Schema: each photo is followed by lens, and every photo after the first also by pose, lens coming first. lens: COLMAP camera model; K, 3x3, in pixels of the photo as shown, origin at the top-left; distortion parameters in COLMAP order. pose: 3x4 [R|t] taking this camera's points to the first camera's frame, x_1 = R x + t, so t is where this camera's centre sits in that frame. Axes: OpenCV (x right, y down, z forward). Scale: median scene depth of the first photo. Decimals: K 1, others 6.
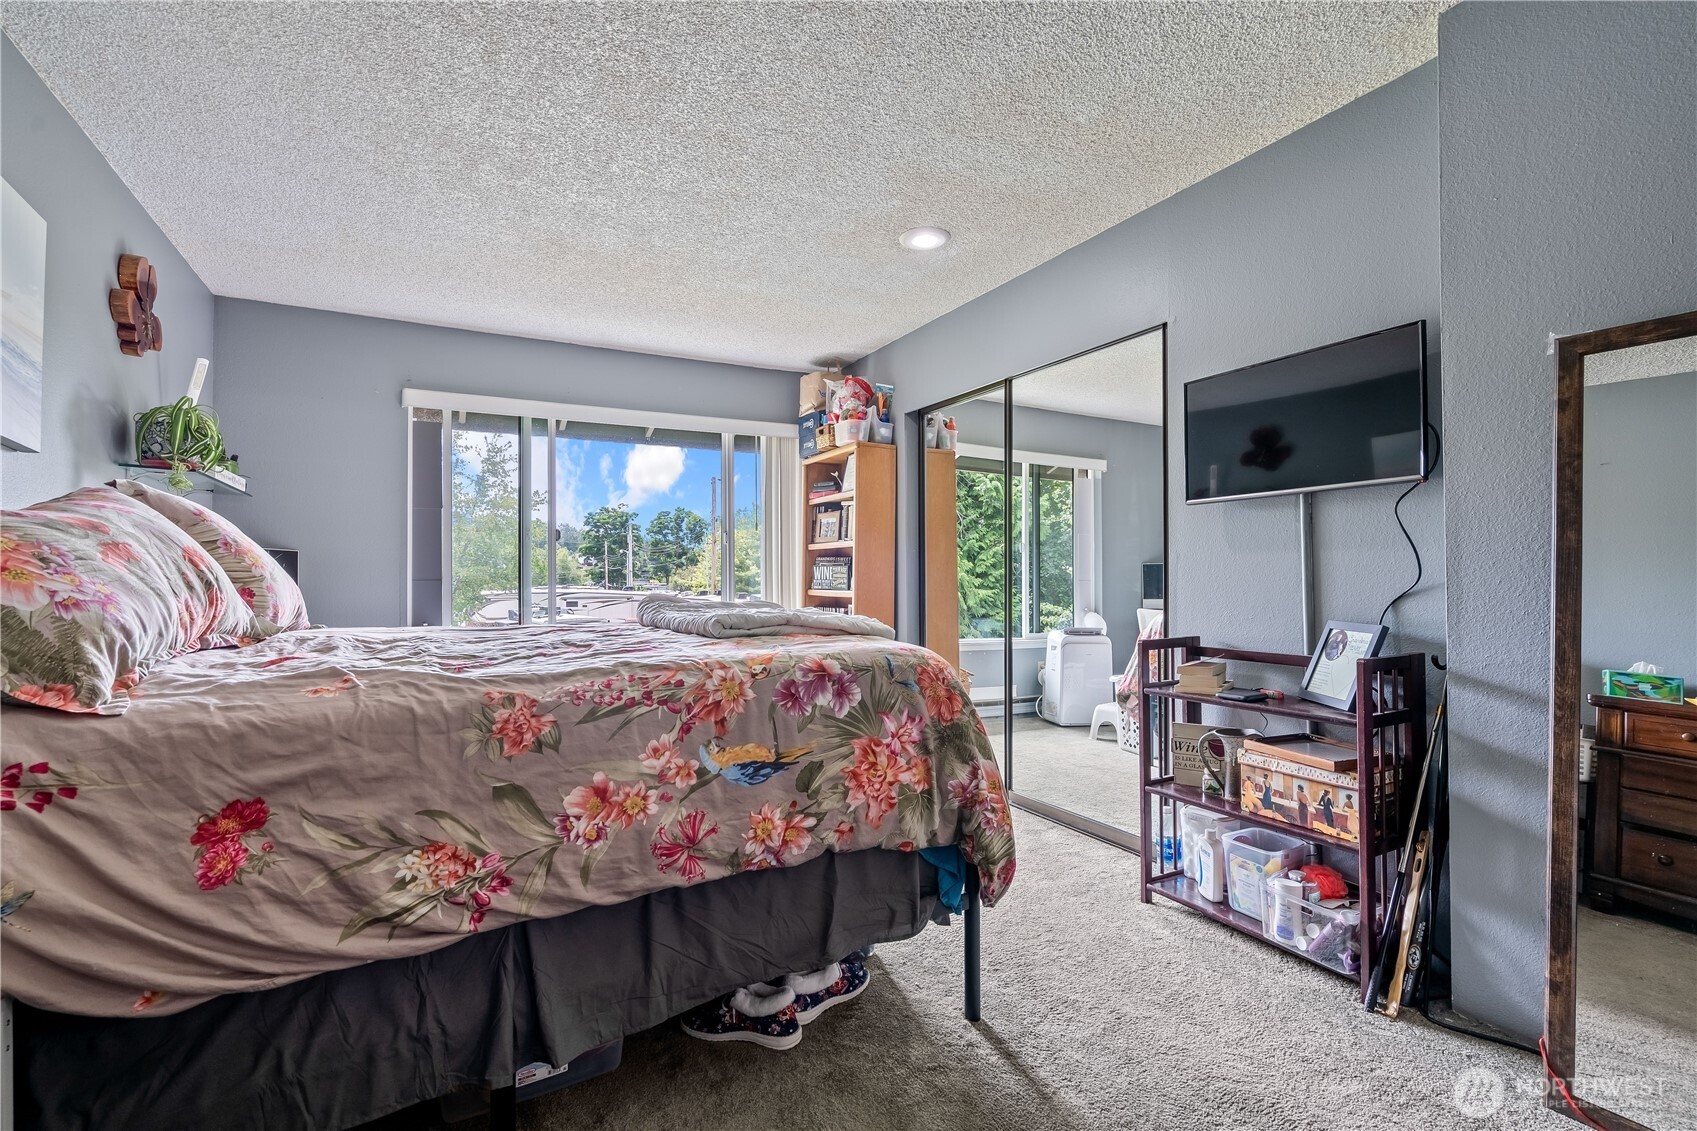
lens RADIAL K [[760.9, 0, 848.5], [0, 760.9, 565.5], [0, 0, 1]] dist [0.000740, 0.000408]
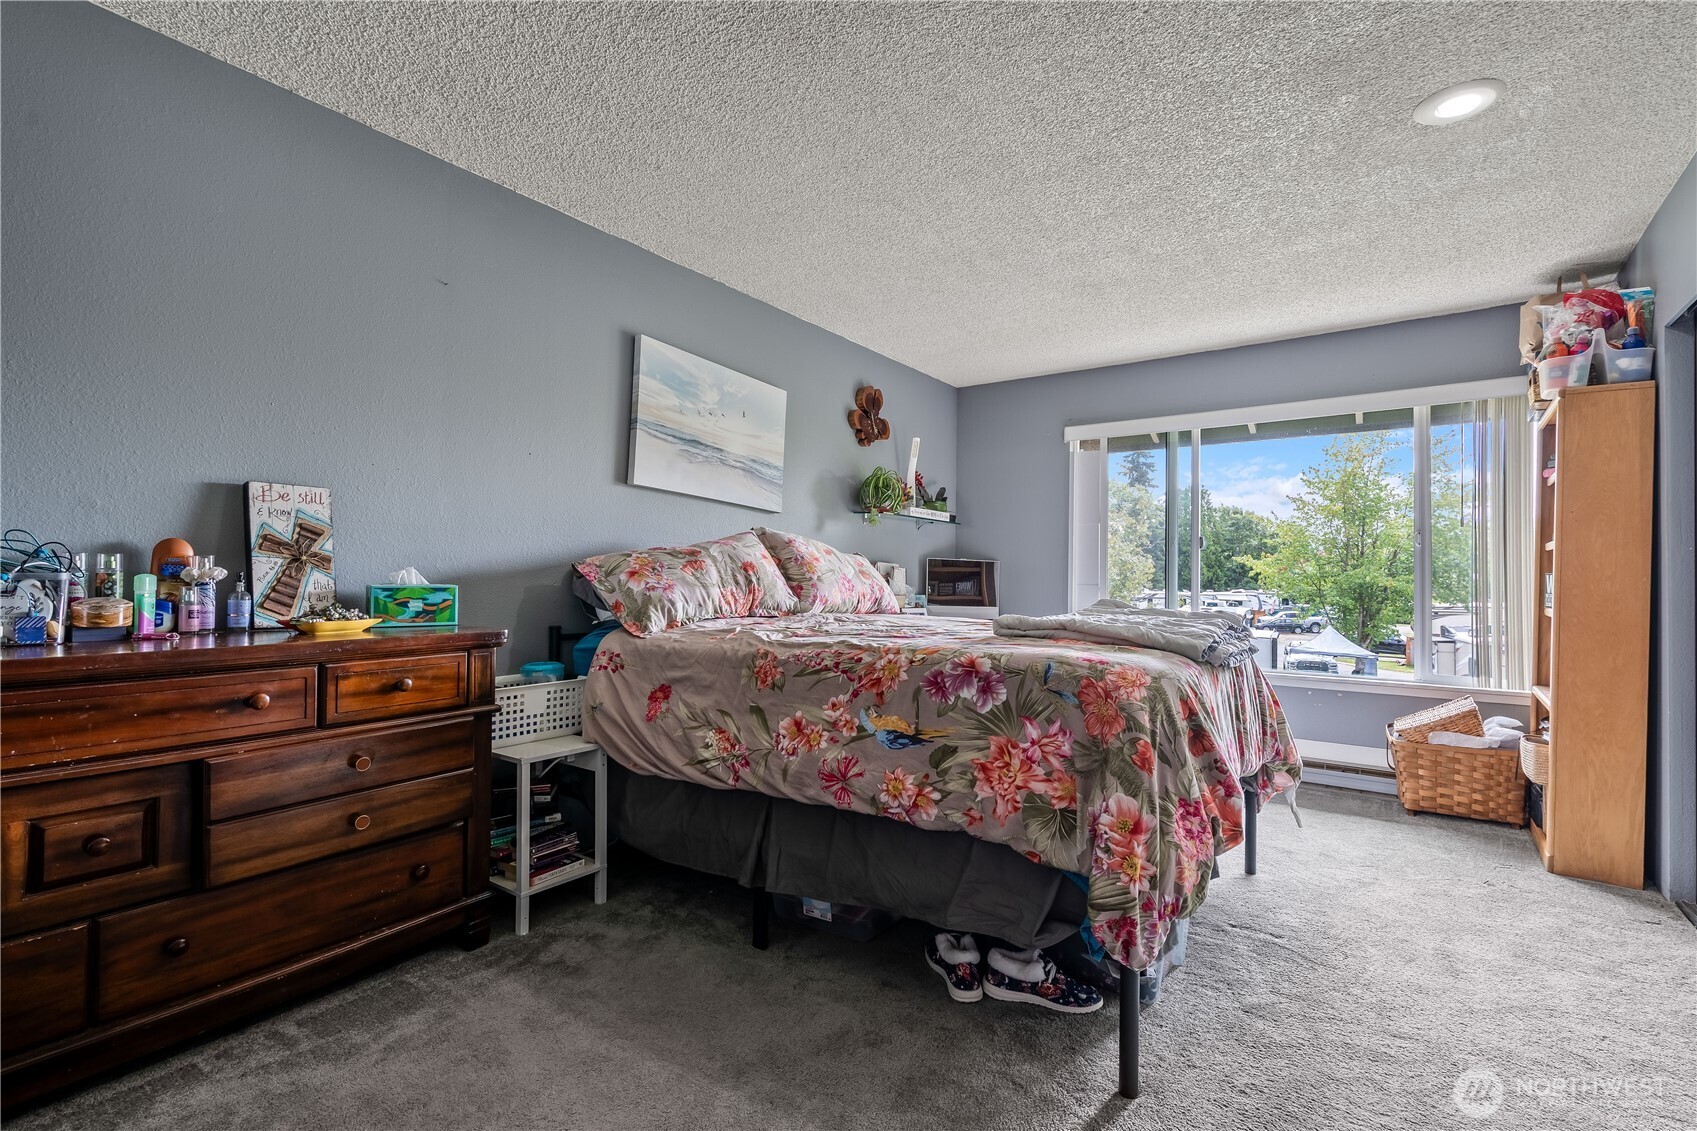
lens RADIAL K [[760.9, 0, 848.5], [0, 760.9, 565.5], [0, 0, 1]] dist [0.000740, 0.000408]
pose [[0.451408, -0.007970, -0.892282, 0.910631], [-0.001296, 0.999953, -0.009587, 0.002892], [0.892317, 0.005484, 0.451377, 0.365361]]
